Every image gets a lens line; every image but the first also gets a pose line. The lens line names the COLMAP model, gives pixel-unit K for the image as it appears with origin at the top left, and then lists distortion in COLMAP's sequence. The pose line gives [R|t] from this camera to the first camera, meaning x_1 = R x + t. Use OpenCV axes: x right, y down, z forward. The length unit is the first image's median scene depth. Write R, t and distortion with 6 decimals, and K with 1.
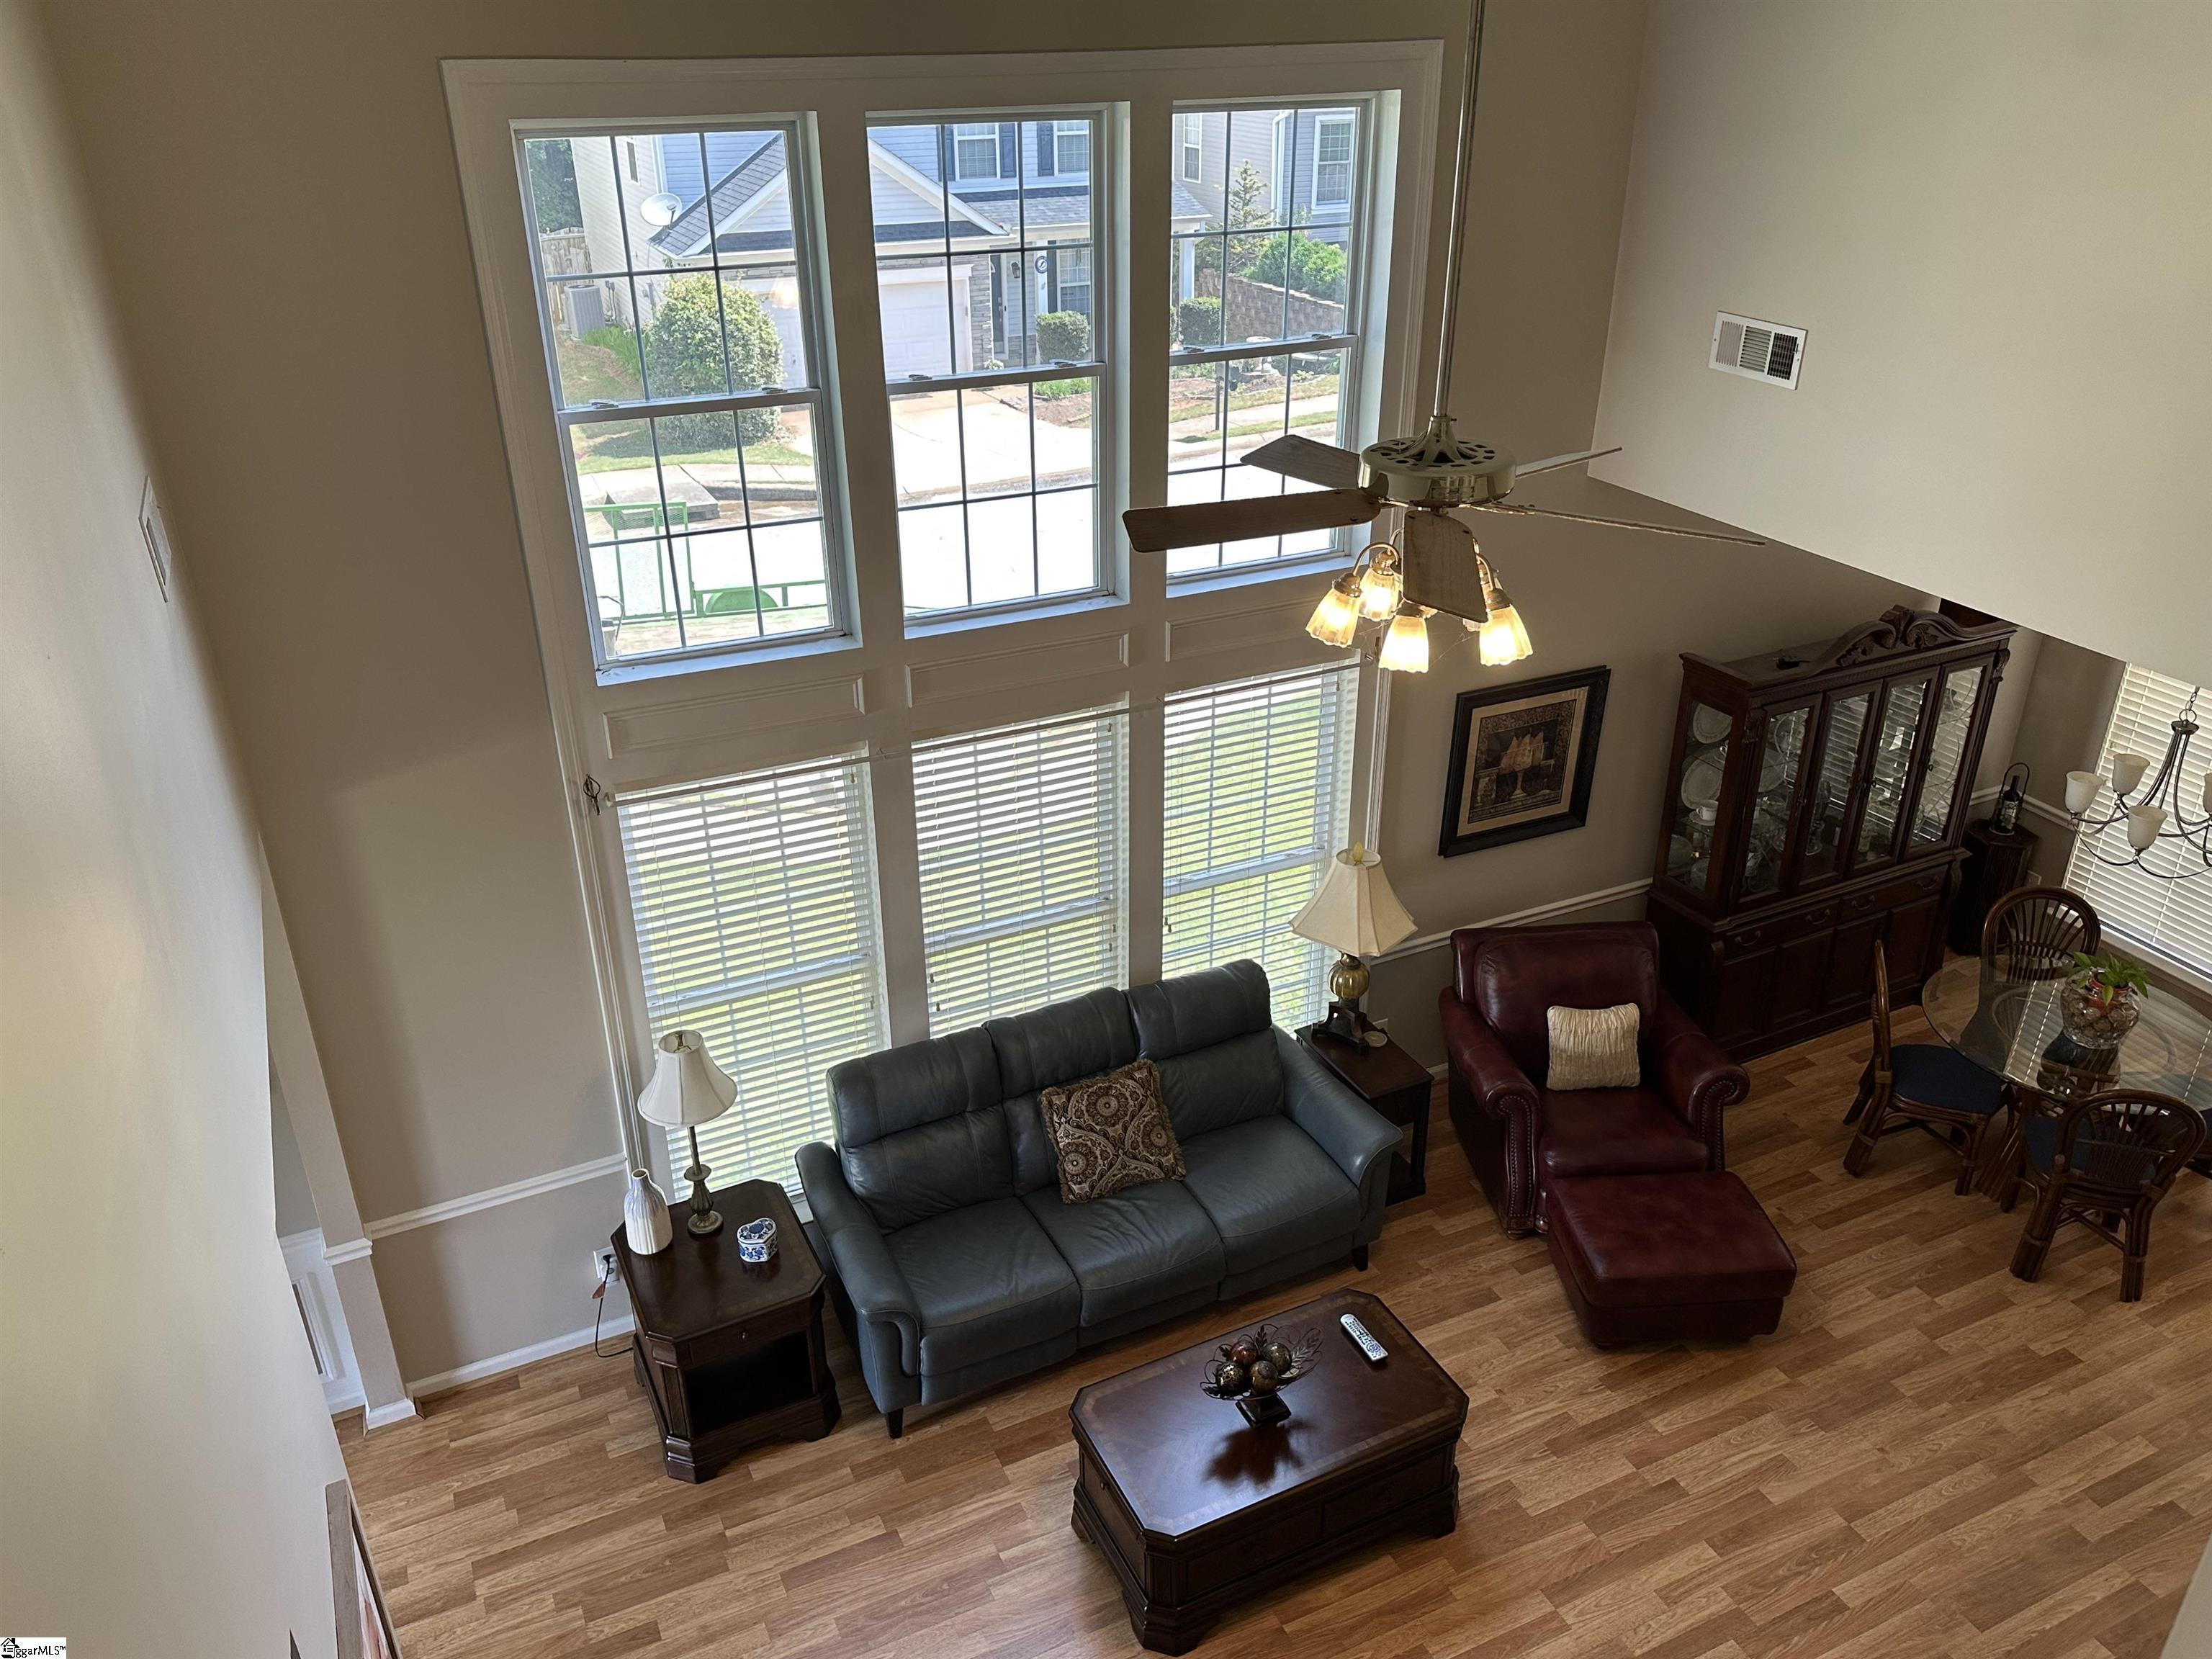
lens RADIAL K [[1659.8, 0, 1105.8], [0, 1659.8, 831.5], [0, 0, 1]] dist [-0.008406, -0.002074]
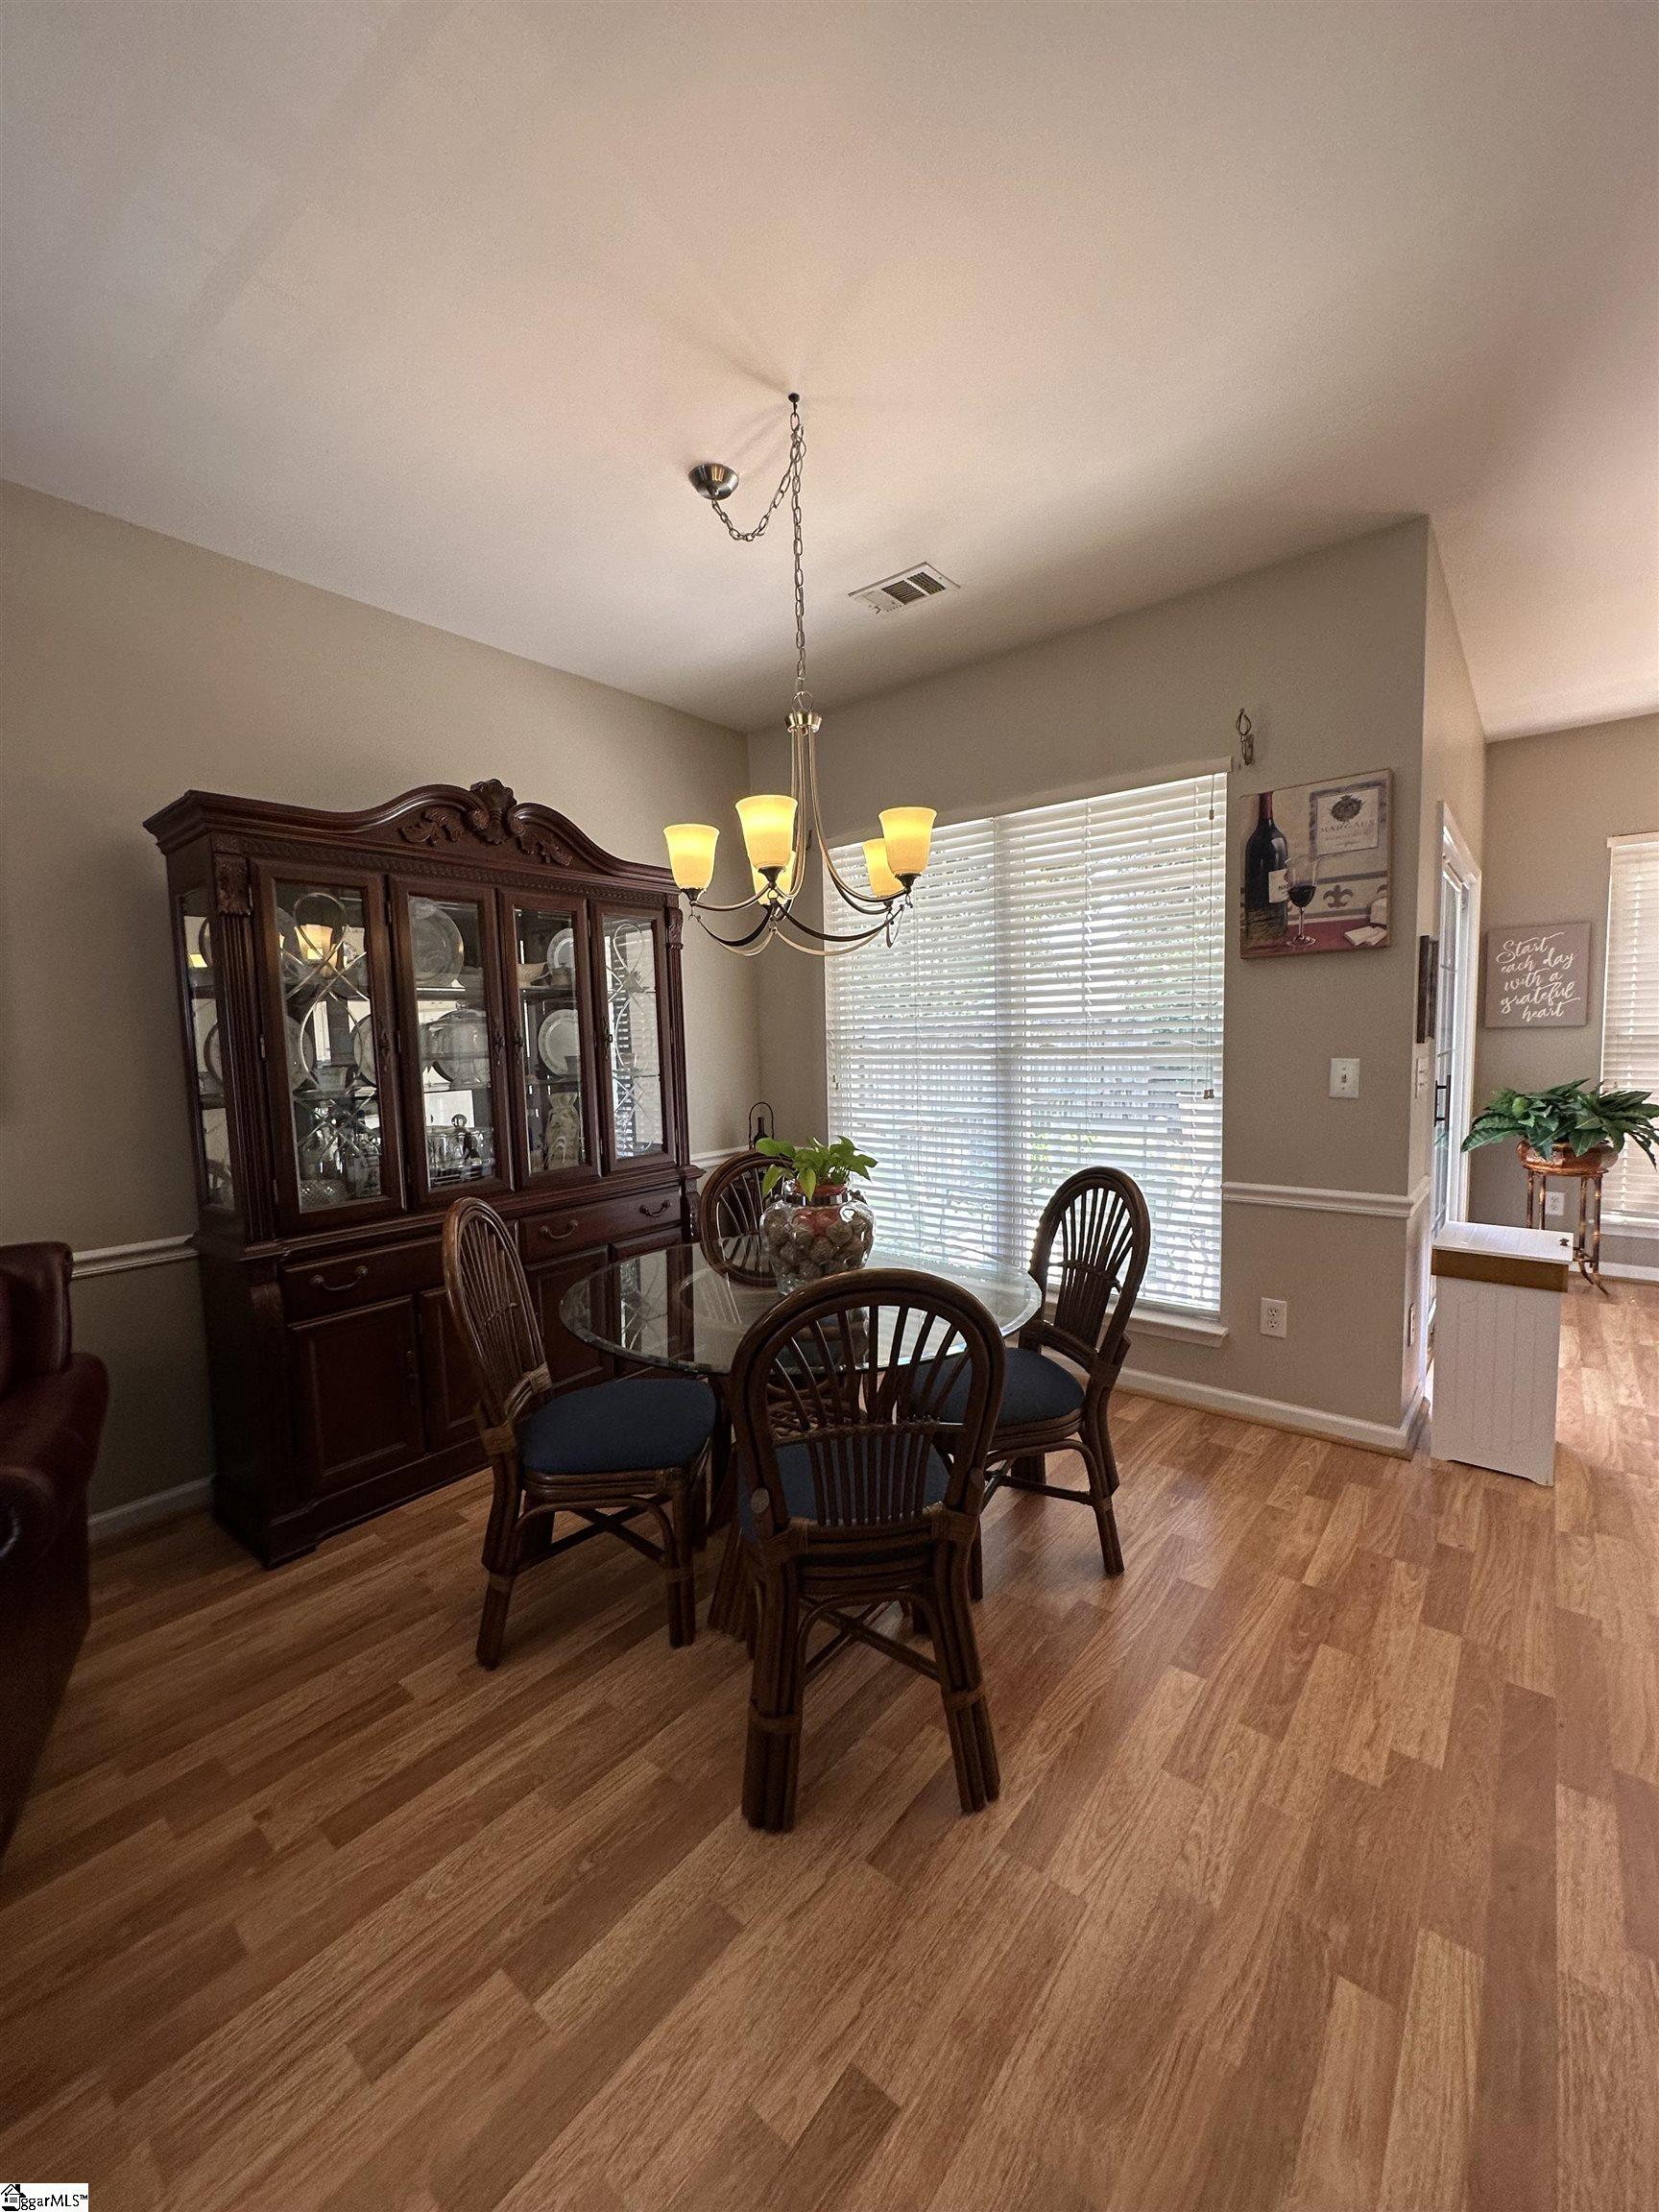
lens RADIAL K [[879.3, 0, 834.9], [0, 879.3, 1096.9], [0, 0, 1]] dist [-0.003065, 0.000287]
pose [[0.899834, -0.046402, 0.433758, 0.481025], [0.211651, 0.915893, -0.341091, 0.177209], [-0.381449, 0.398731, 0.833973, 0.726370]]
